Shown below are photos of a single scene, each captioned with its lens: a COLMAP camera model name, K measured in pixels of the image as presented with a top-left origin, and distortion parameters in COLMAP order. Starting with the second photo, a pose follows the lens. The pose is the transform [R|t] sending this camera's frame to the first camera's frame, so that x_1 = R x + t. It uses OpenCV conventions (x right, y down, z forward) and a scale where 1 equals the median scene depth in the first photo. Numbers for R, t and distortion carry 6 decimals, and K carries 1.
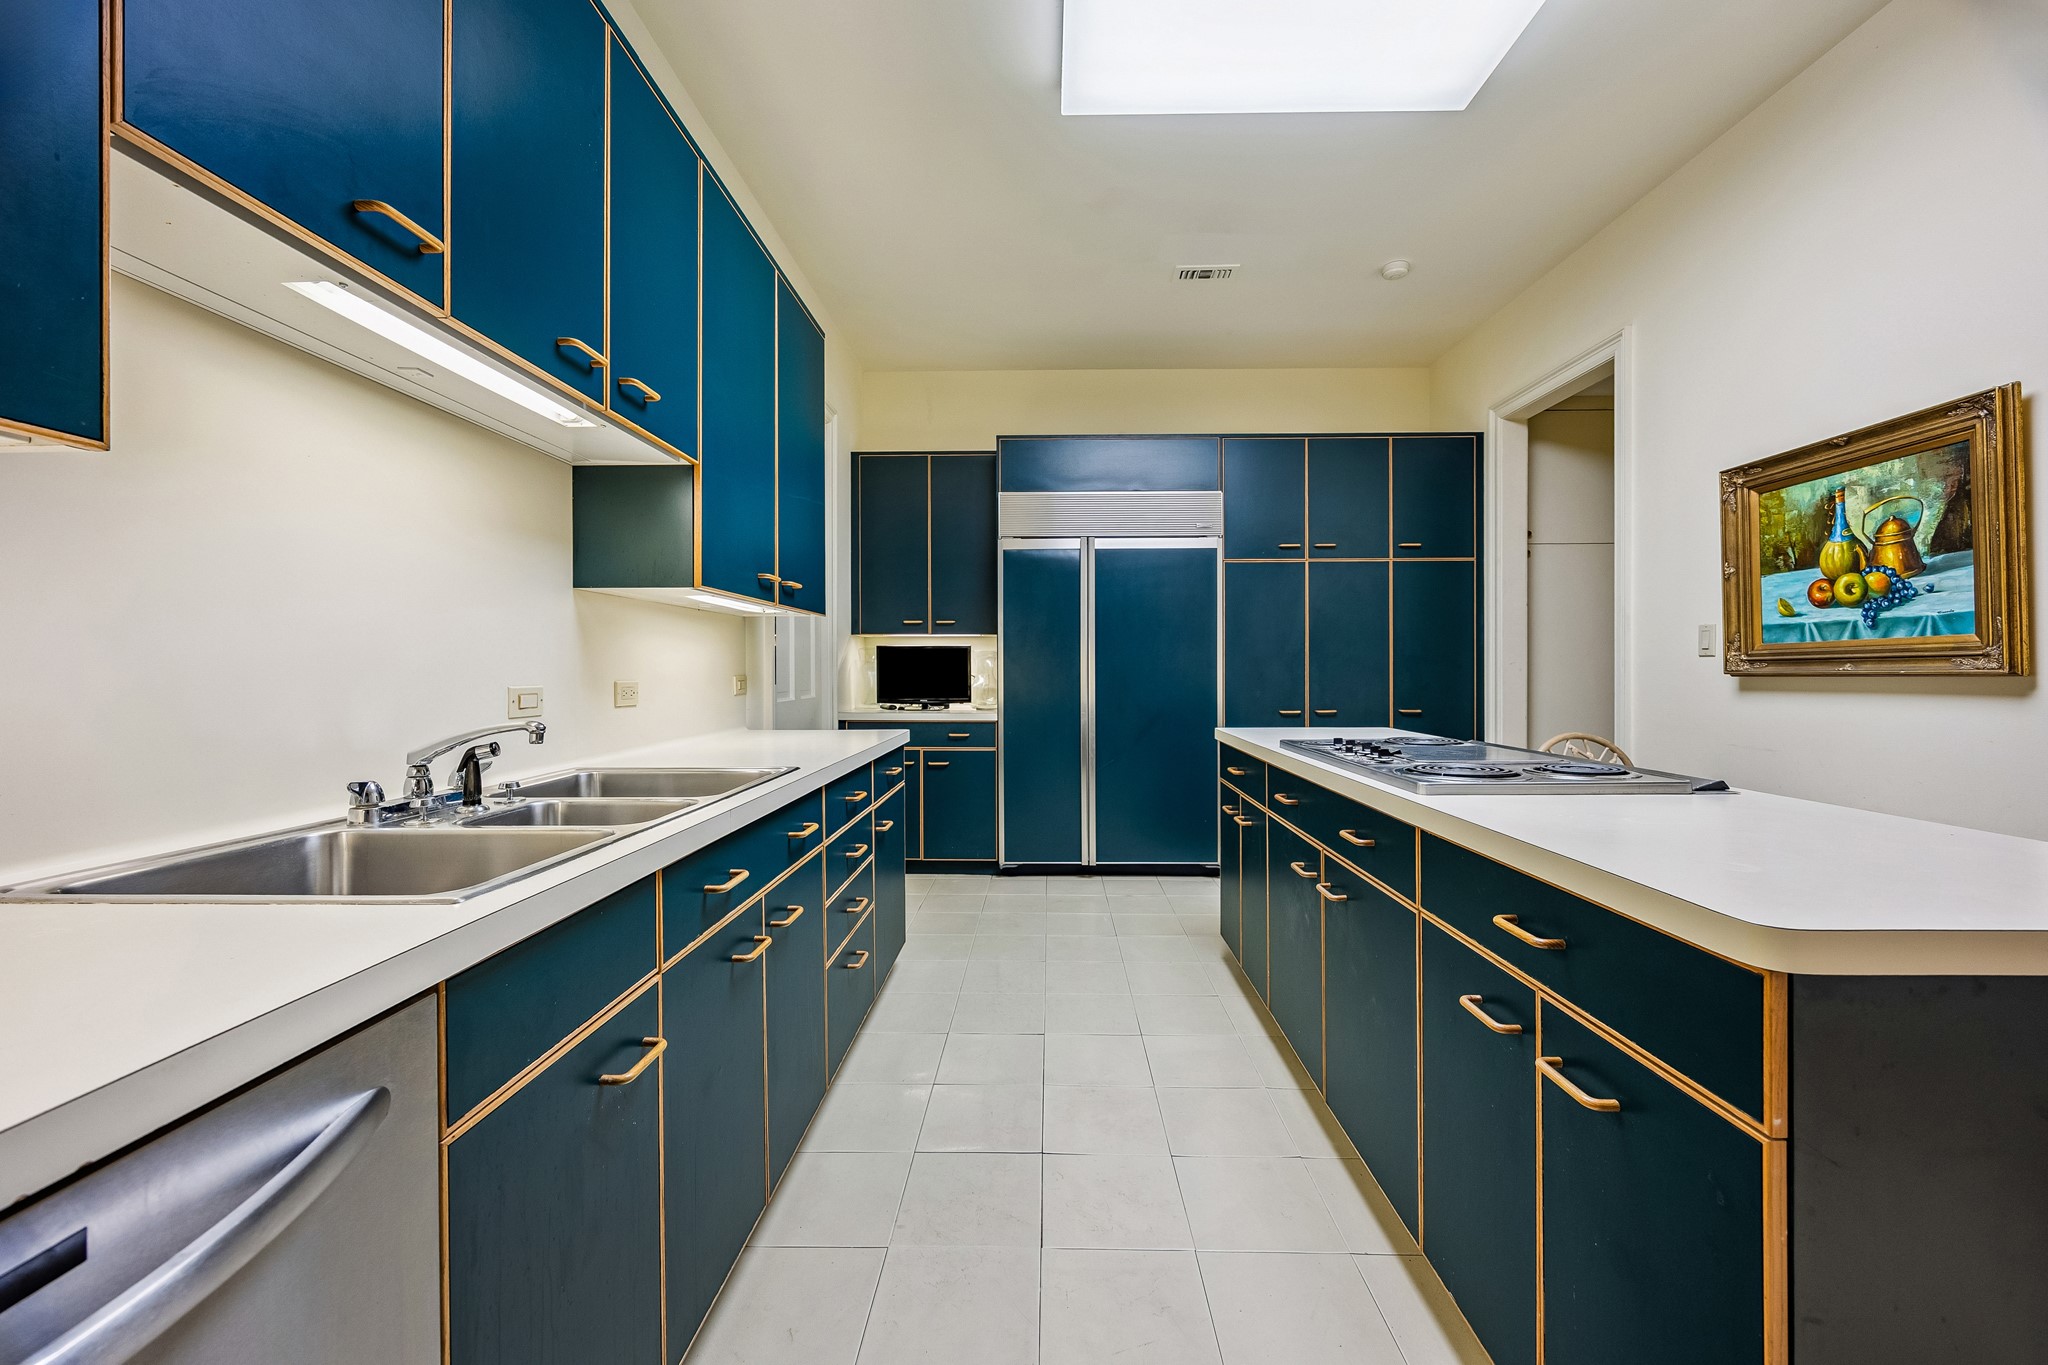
lens RADIAL K [[829.8, 0, 1025.2], [0, 829.8, 670.7], [0, 0, 1]] dist [-0.002410, 0.000058]
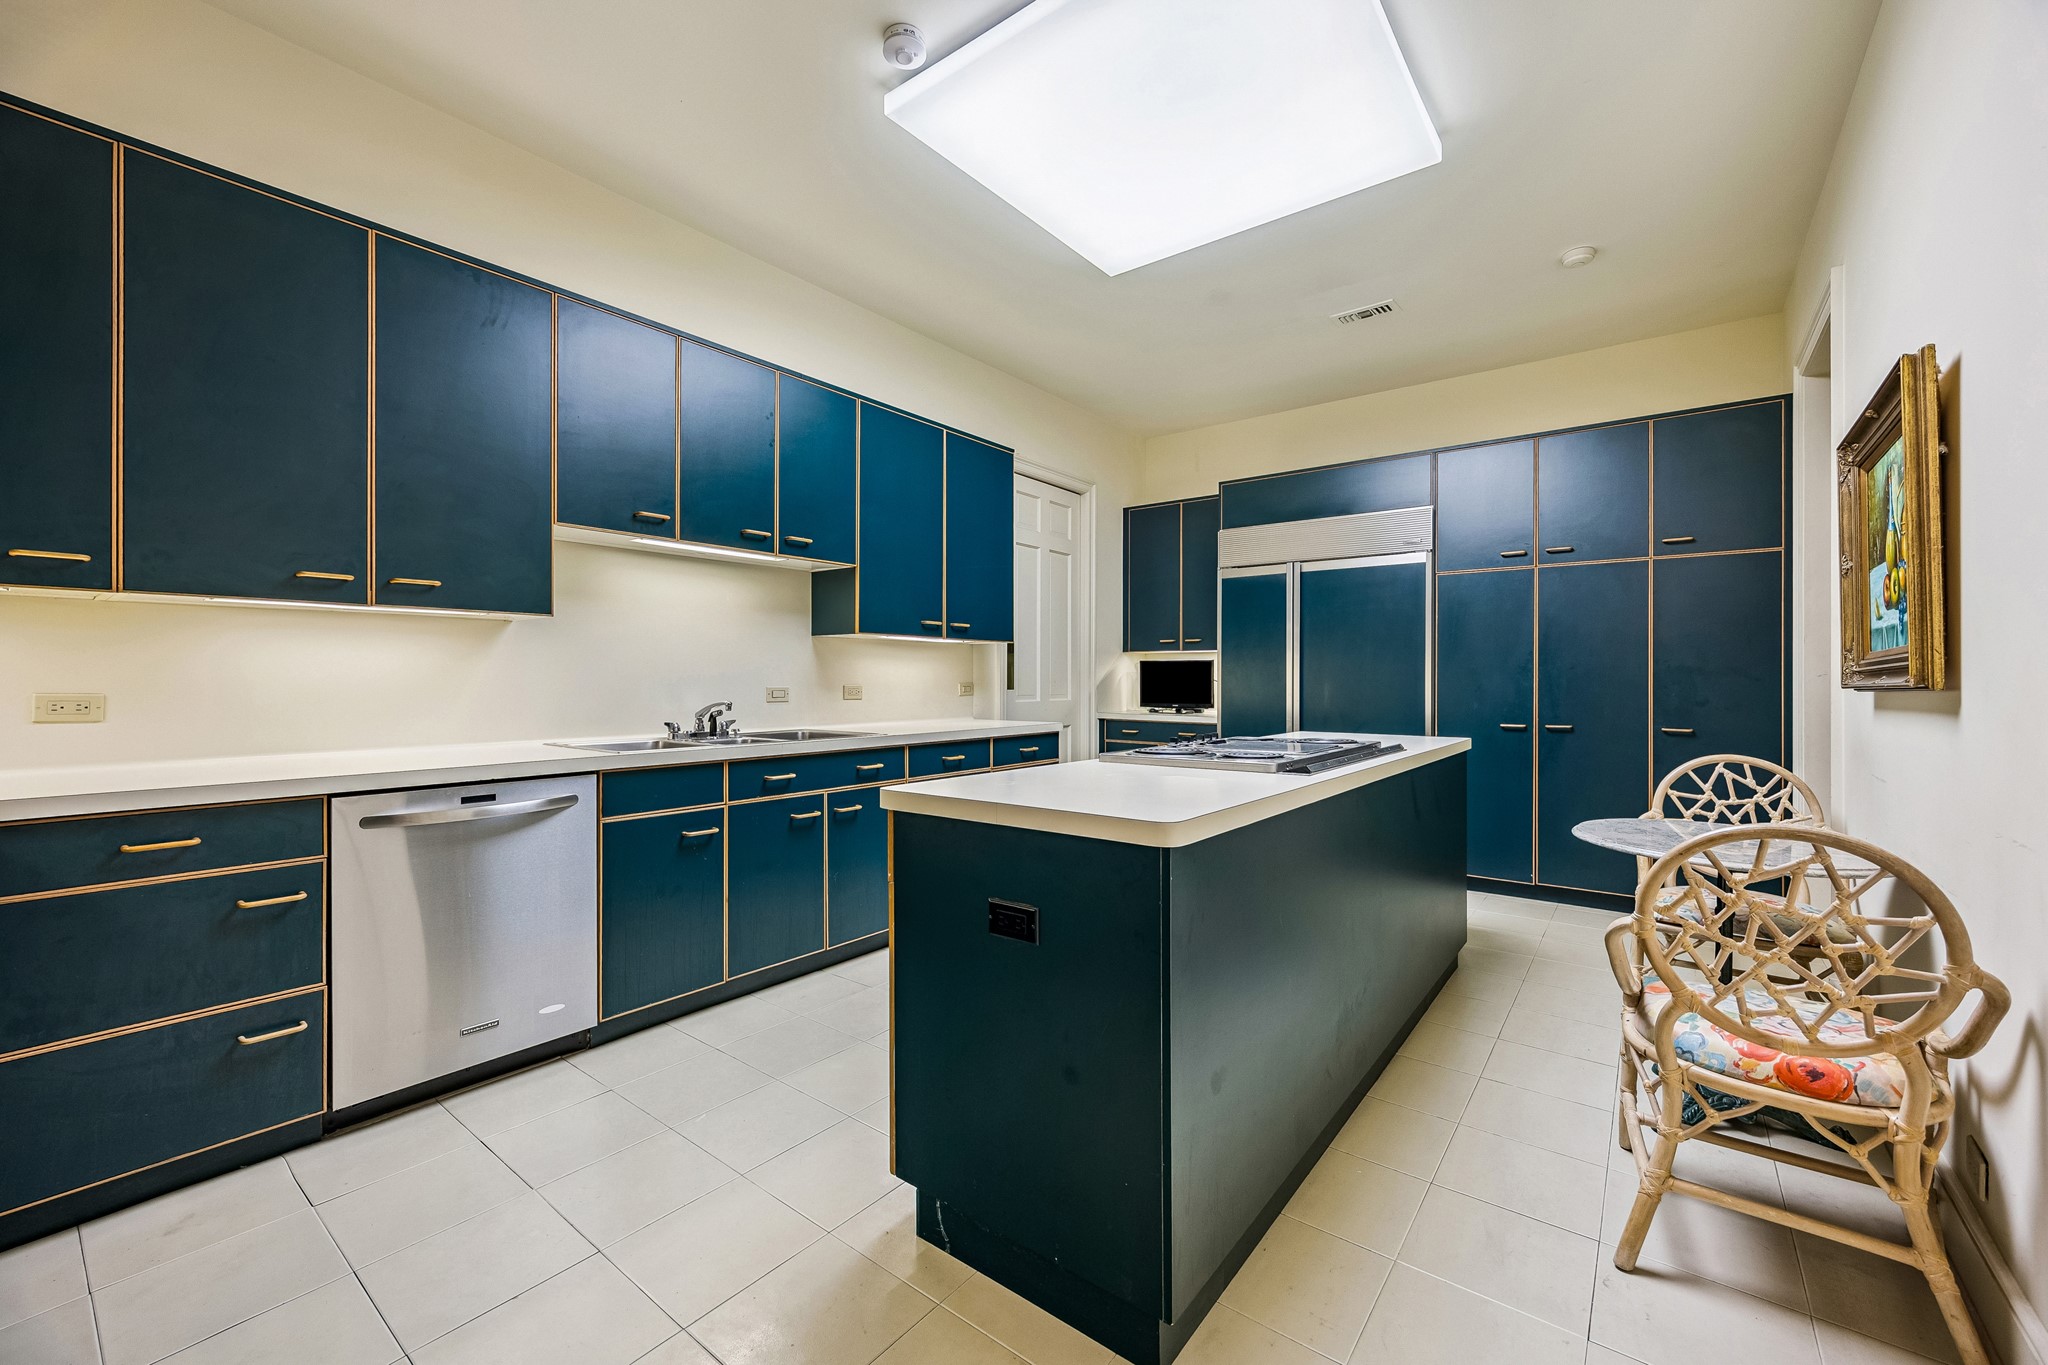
lens RADIAL K [[829.8, 0, 1028.1], [0, 829.8, 677.3], [0, 0, 1]] dist [-0.002410, 0.000058]
pose [[0.805037, 0.001724, -0.593223, 0.450648], [-0.004874, 0.999981, -0.003708, 0.000229], [0.593205, 0.005876, 0.805030, -0.111667]]
